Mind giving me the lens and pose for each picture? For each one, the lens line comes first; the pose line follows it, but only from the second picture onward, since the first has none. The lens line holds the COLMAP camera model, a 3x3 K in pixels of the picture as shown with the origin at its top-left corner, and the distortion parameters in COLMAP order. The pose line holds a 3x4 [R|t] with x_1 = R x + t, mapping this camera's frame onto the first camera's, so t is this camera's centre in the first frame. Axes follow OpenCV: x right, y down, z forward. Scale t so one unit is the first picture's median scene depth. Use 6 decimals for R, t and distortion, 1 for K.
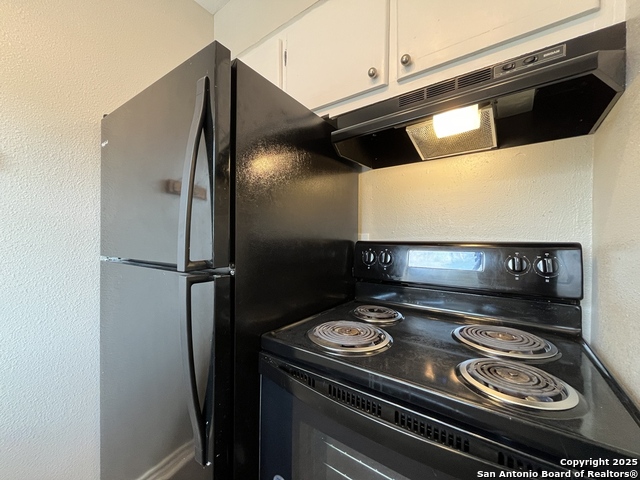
lens RADIAL K [[260.4, 0, 322.0], [0, 260.4, 241.7], [0, 0, 1]] dist [-0.002513, -0.000166]
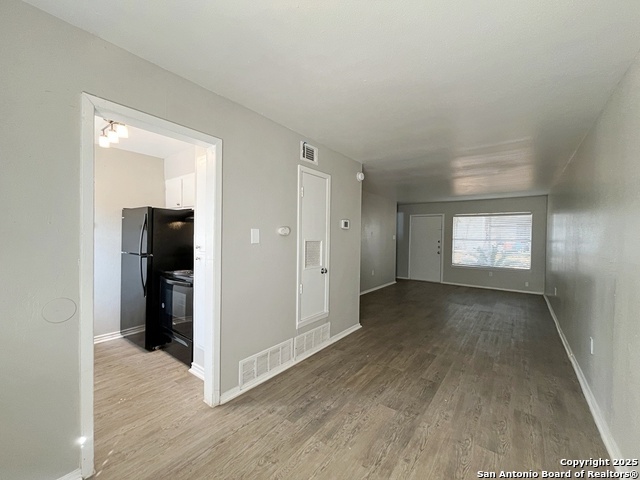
lens RADIAL K [[260.4, 0, 322.0], [0, 260.4, 241.7], [0, 0, 1]] dist [-0.002513, -0.000166]
pose [[0.999658, 0.014598, -0.021706, 1.977515], [-0.014377, 0.999844, 0.010298, -0.158154], [0.021853, -0.009983, 0.999711, -2.518401]]
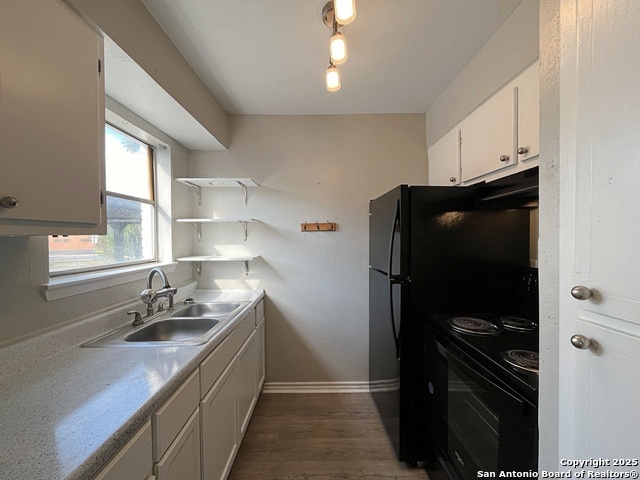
lens RADIAL K [[260.4, 0, 322.0], [0, 260.4, 241.7], [0, 0, 1]] dist [-0.002513, -0.000166]
pose [[0.602853, 0.001885, -0.797850, 0.757656], [-0.000470, 0.999998, 0.002007, -0.172742], [0.797852, -0.000834, 0.602852, -0.735039]]
